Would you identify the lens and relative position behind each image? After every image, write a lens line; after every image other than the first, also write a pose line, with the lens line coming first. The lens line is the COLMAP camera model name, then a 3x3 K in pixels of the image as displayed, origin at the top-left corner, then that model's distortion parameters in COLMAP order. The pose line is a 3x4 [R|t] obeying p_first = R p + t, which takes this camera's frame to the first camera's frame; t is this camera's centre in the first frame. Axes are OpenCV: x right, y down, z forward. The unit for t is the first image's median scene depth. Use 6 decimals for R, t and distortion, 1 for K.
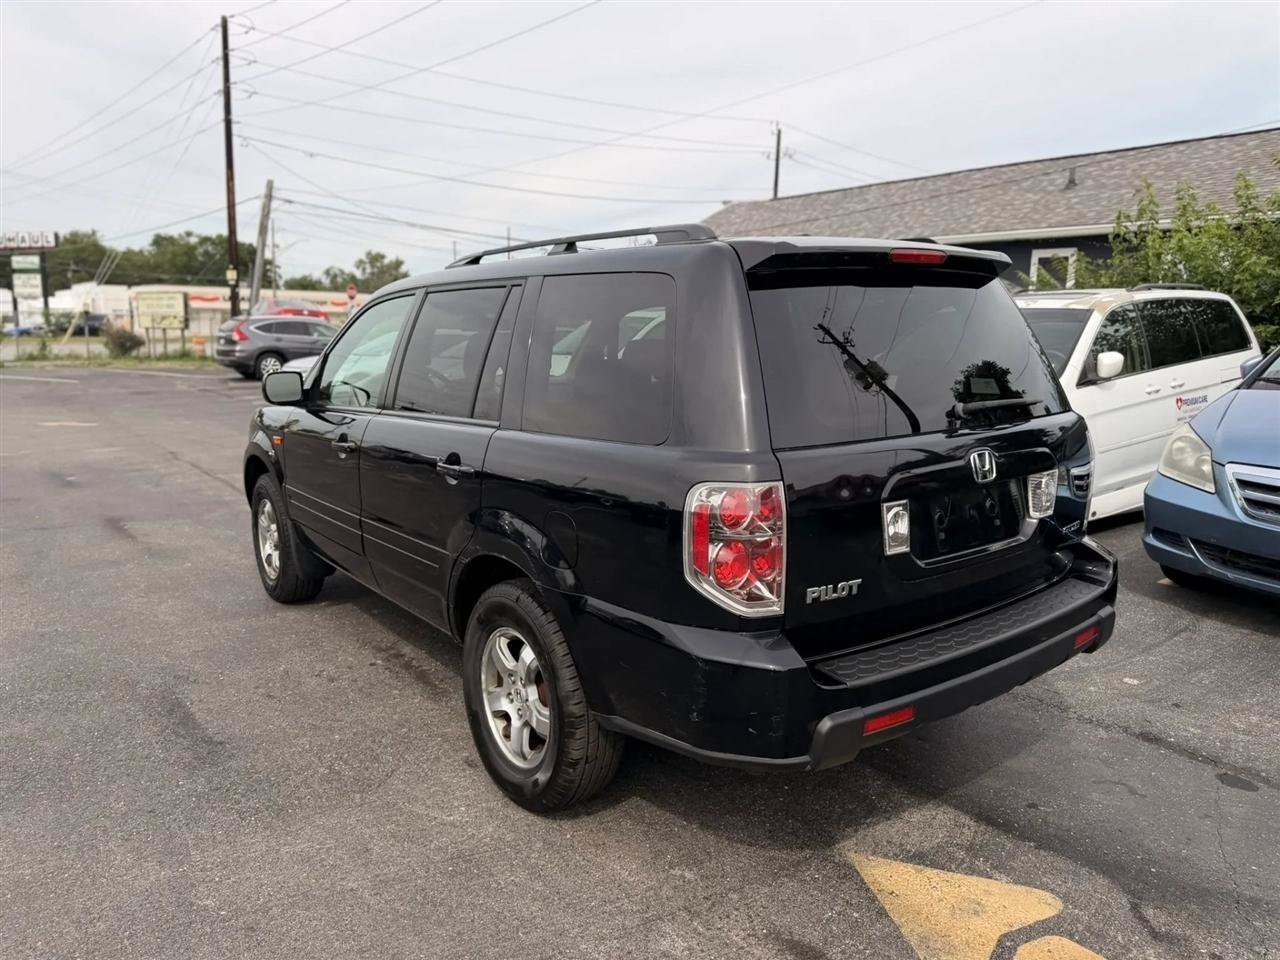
lens RADIAL K [[909.0, 0, 645.9], [0, 909.0, 469.7], [0, 0, 1]] dist [0.022038, -0.030758]
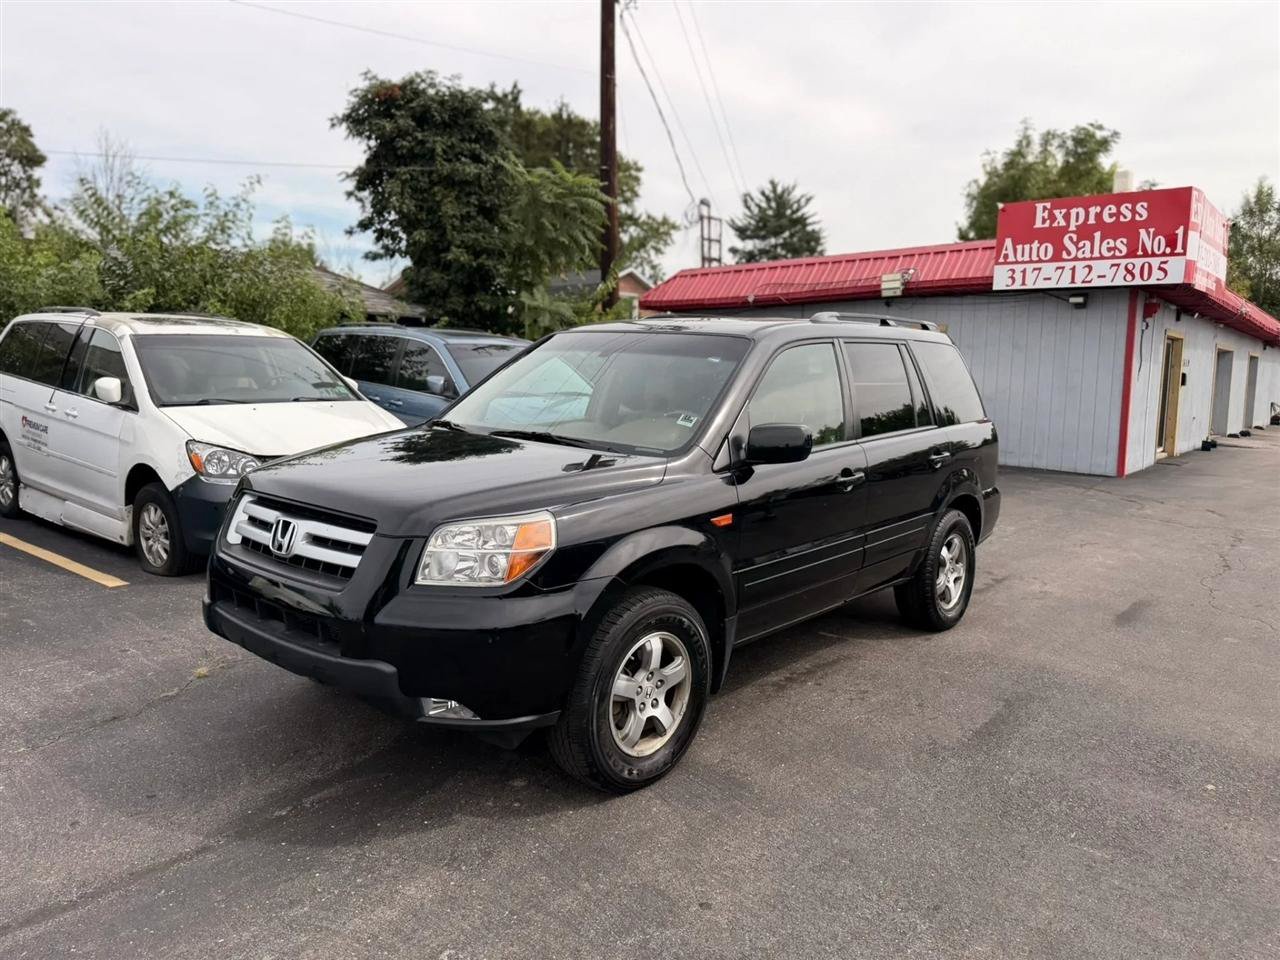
lens RADIAL K [[909.0, 0, 645.0], [0, 909.0, 478.3], [0, 0, 1]] dist [0.022038, -0.030758]
pose [[-0.214025, -0.131932, 0.967878, -1.625208], [0.128610, 0.978406, 0.161807, -0.286411], [-0.968325, 0.159110, -0.192435, 1.766594]]
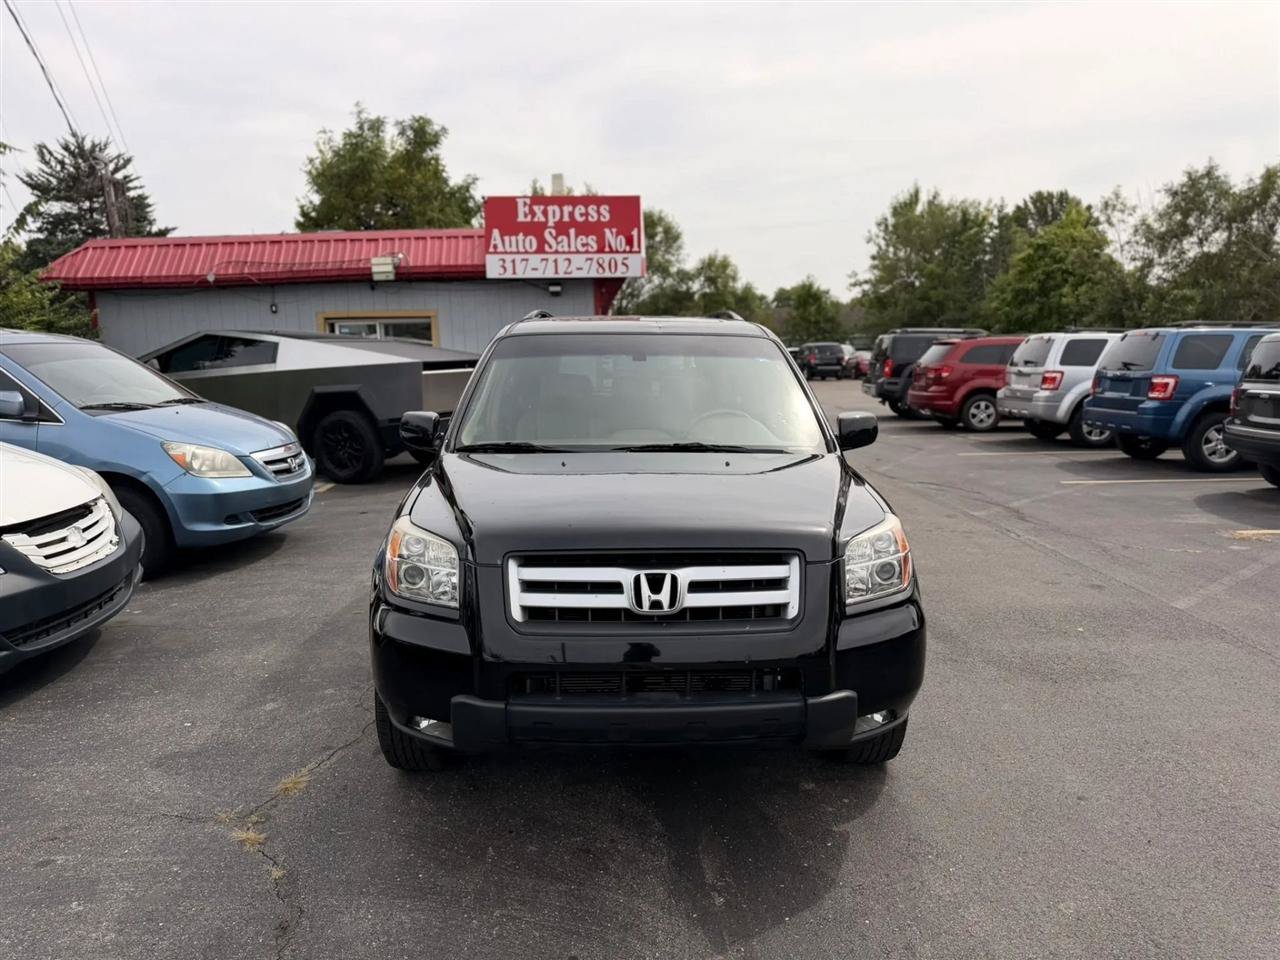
lens RADIAL K [[909.0, 0, 645.9], [0, 909.0, 481.2], [0, 0, 1]] dist [0.022038, -0.030758]
pose [[-0.816676, -0.079345, 0.571615, -1.056008], [0.099040, 0.956538, 0.274275, -0.444986], [-0.568534, 0.280606, -0.773323, 2.591419]]
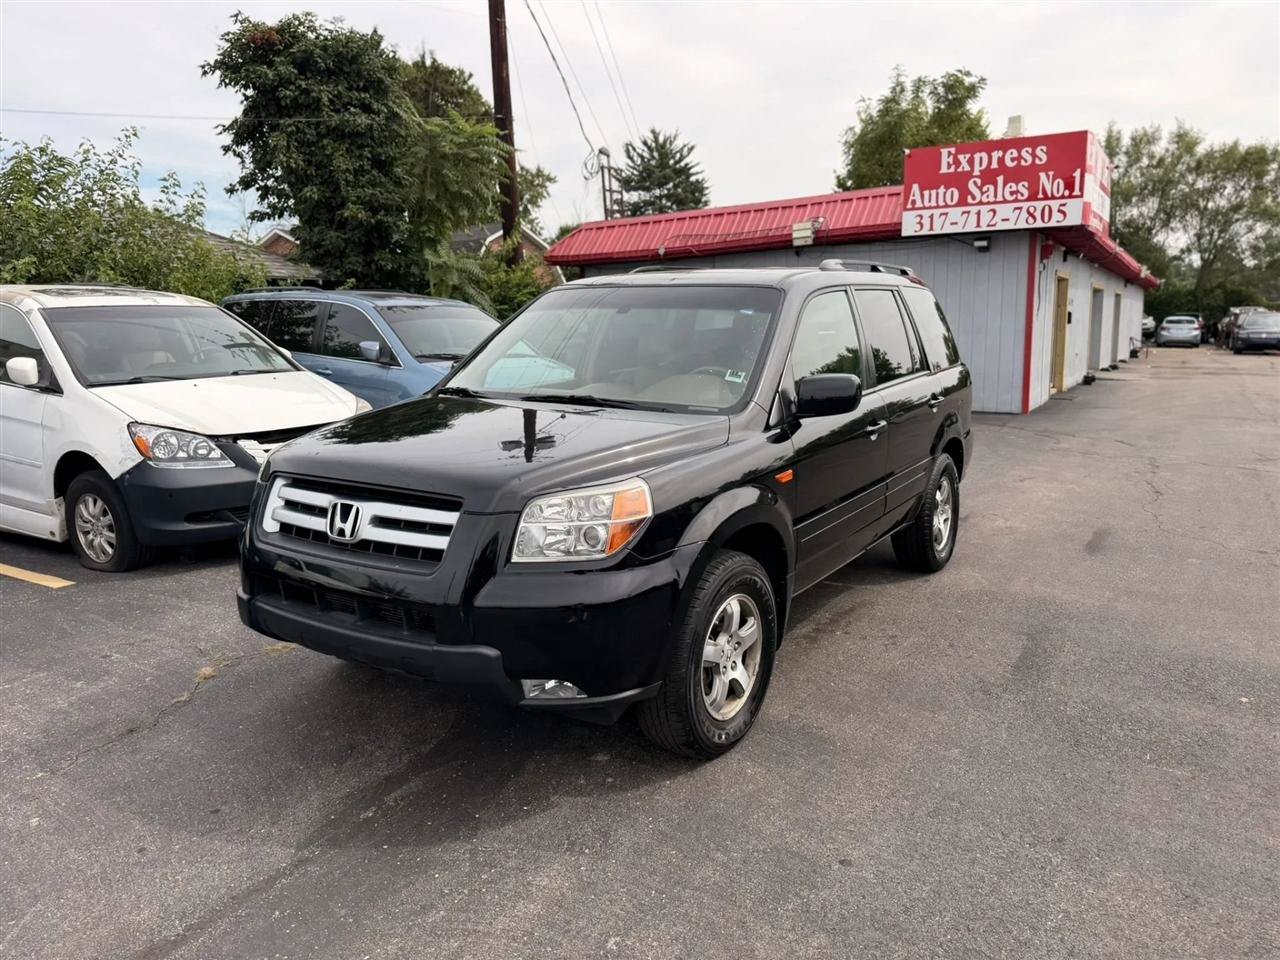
lens RADIAL K [[909.0, 0, 643.8], [0, 909.0, 485.7], [0, 0, 1]] dist [0.022038, -0.030758]
pose [[-0.341553, -0.168383, 0.924656, -1.531873], [0.157986, 0.959536, 0.233092, -0.314034], [-0.926489, 0.225696, -0.301131, 1.953677]]
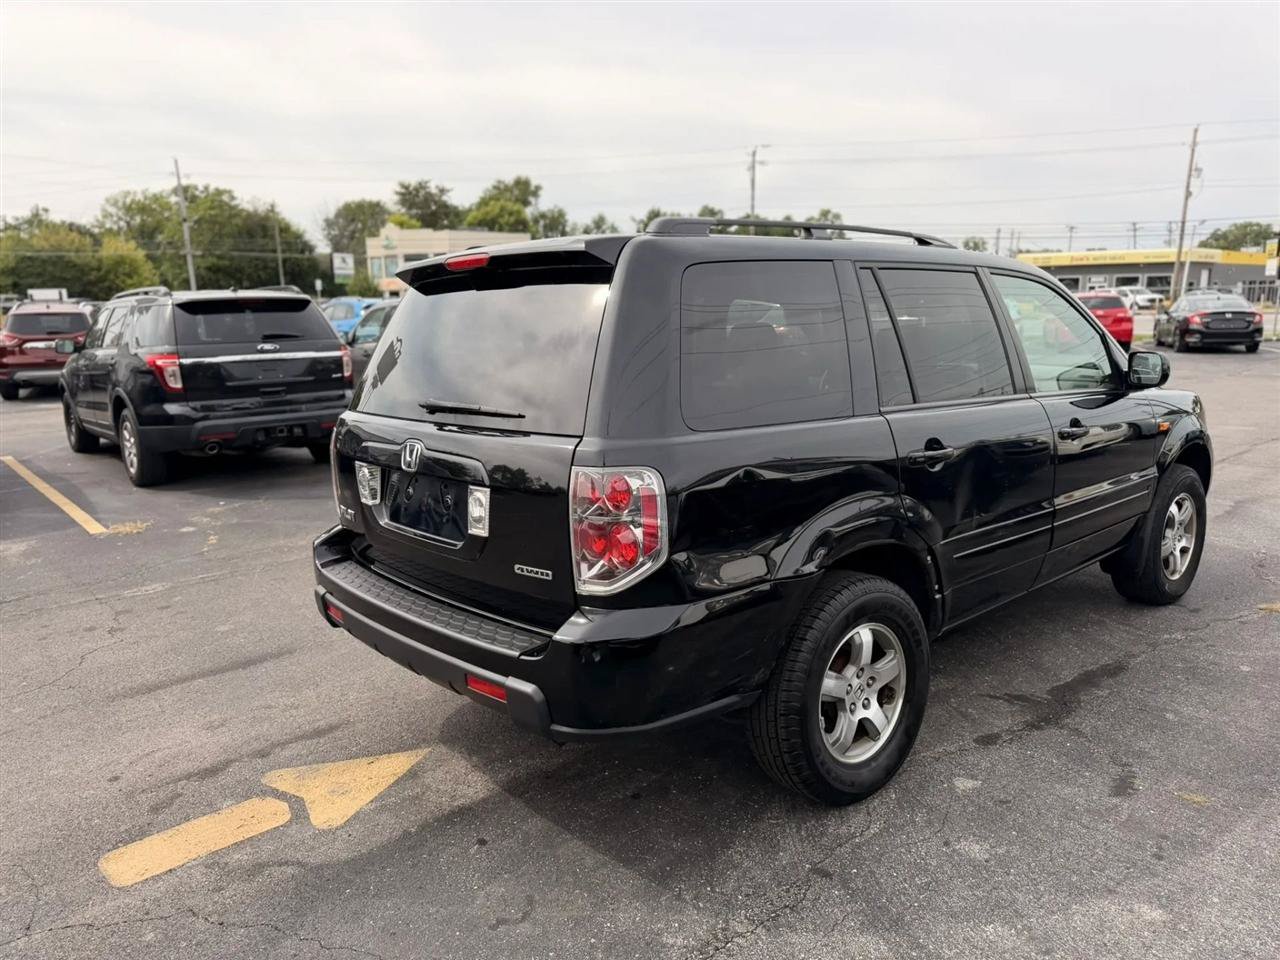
lens RADIAL K [[909.0, 0, 632.9], [0, 909.0, 483.8], [0, 0, 1]] dist [0.022038, -0.030758]
pose [[0.070728, 0.181593, -0.980827, 1.179892], [-0.132784, 0.976252, 0.171171, -0.156548], [0.988618, 0.118132, 0.093161, 0.939585]]
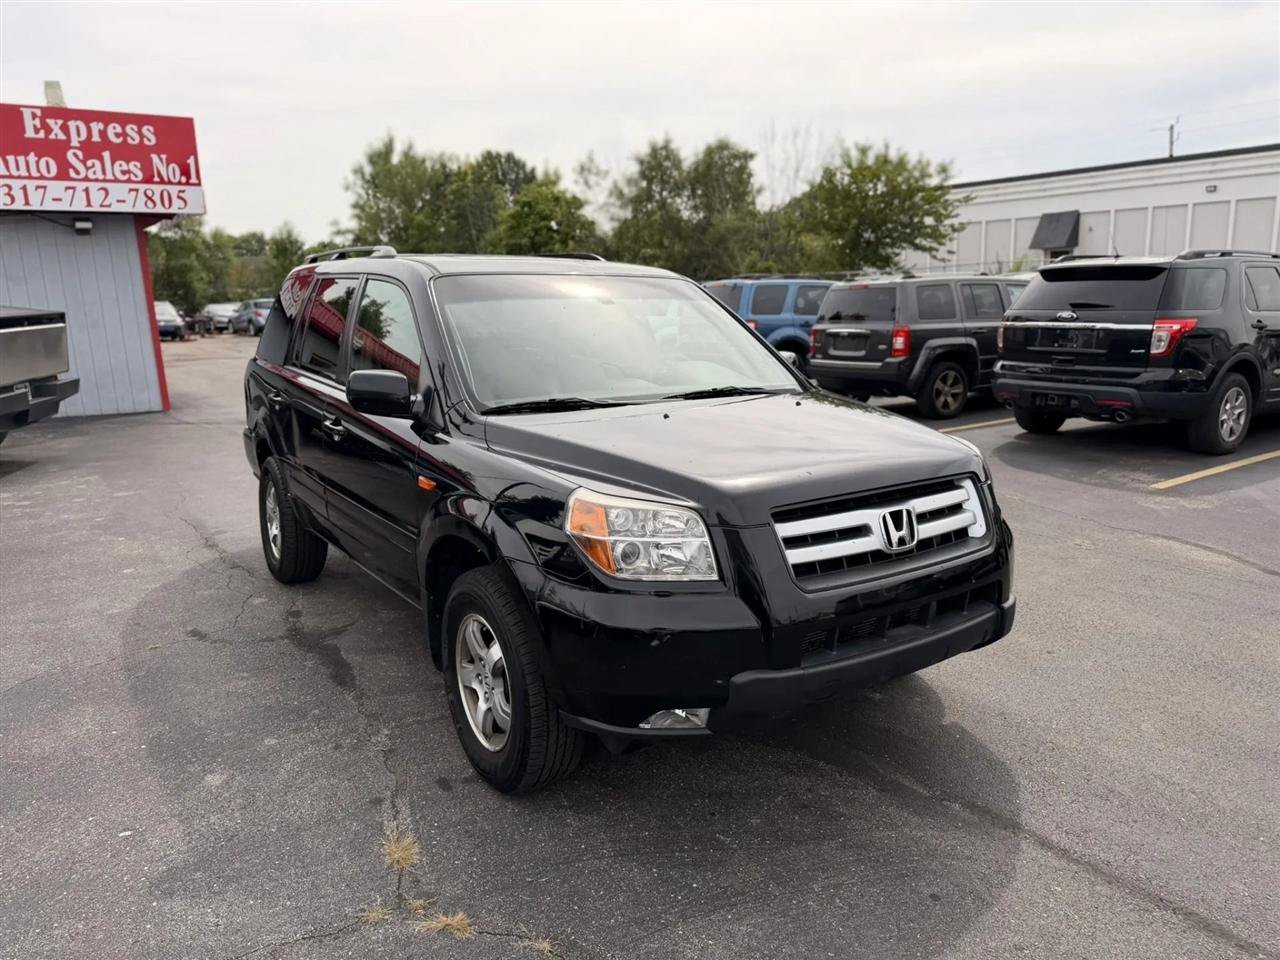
lens RADIAL K [[909.0, 0, 645.5], [0, 909.0, 485.0], [0, 0, 1]] dist [0.022038, -0.030758]
pose [[-0.998815, 0.003615, 0.048537, -0.397714], [0.020827, 0.933074, 0.359080, -0.461282], [-0.043991, 0.359666, -0.932044, 2.747830]]
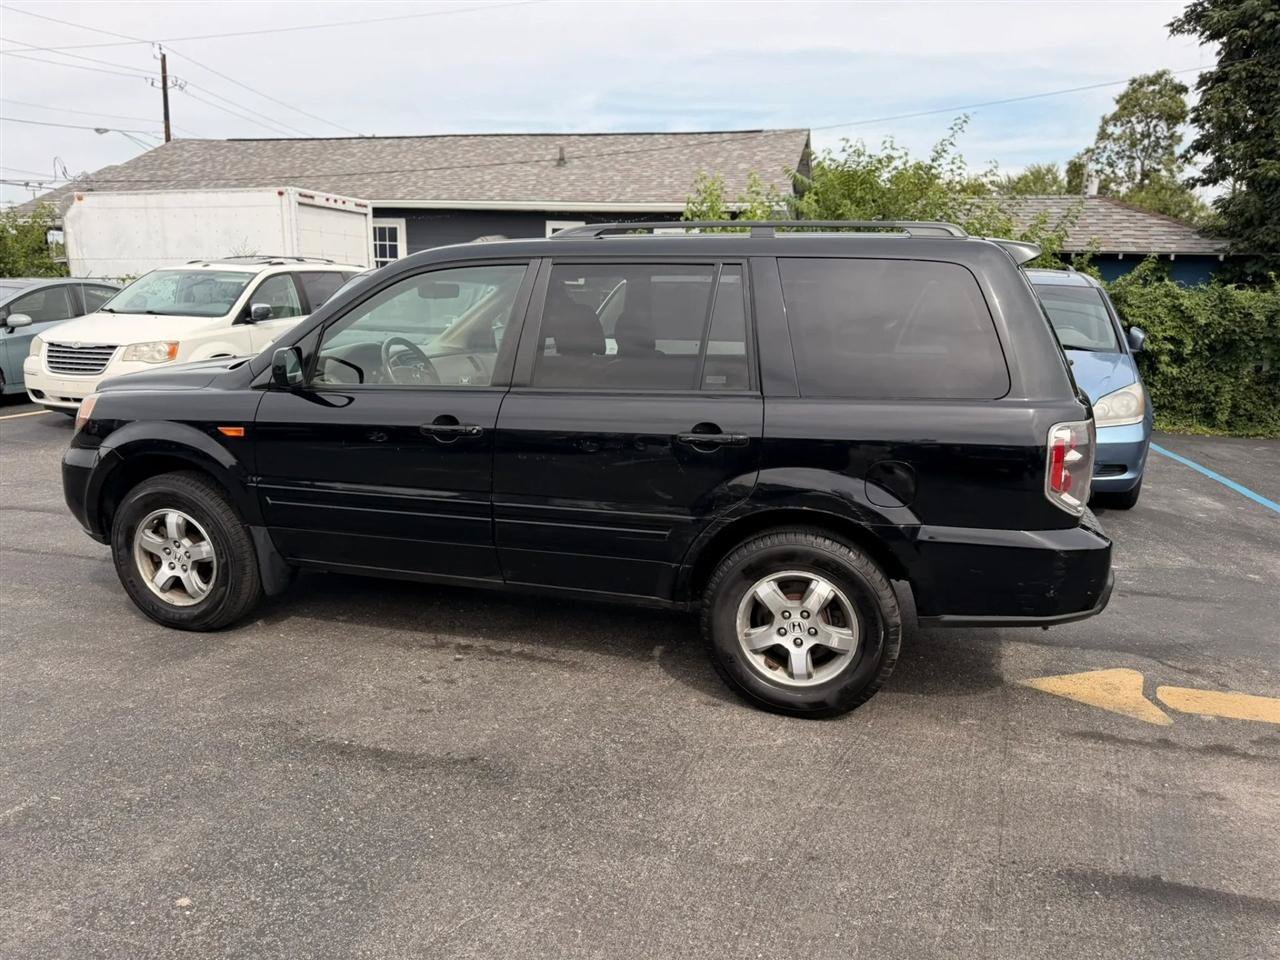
lens RADIAL K [[909.0, 0, 643.9], [0, 909.0, 484.8], [0, 0, 1]] dist [0.022038, -0.030758]
pose [[0.798861, -0.110999, 0.591186, -0.880963], [0.074333, 0.993510, 0.086092, -0.041578], [-0.596906, -0.024831, 0.801927, 0.180946]]
